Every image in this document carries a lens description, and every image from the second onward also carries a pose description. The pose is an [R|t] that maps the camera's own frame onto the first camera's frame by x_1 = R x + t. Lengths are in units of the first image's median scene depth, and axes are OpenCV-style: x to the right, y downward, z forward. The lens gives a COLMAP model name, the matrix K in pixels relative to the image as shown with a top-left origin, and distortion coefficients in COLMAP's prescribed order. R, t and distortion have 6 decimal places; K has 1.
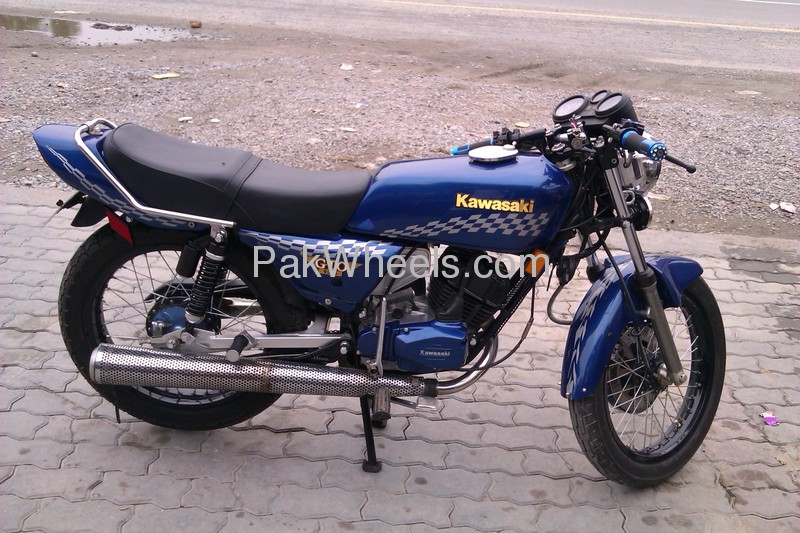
lens RADIAL K [[795.3, 0, 400.0], [0, 795.3, 266.5], [0, 0, 1]] dist [-0.010184, -0.036198]
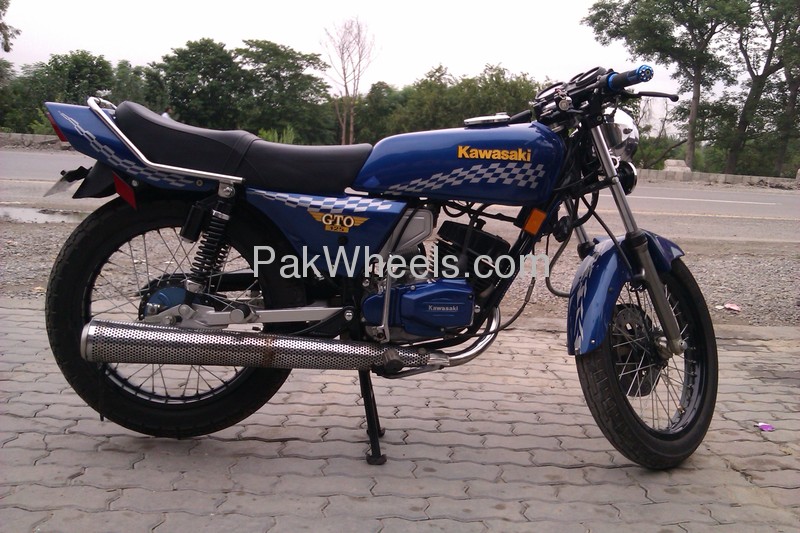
lens RADIAL K [[795.3, 0, 400.0], [0, 795.3, 266.5], [0, 0, 1]] dist [-0.010184, -0.036198]
pose [[0.995495, -0.020380, 0.092600, -0.096731], [0.045819, 0.958426, -0.281639, 0.322711], [-0.083010, 0.284613, 0.955042, 0.038161]]
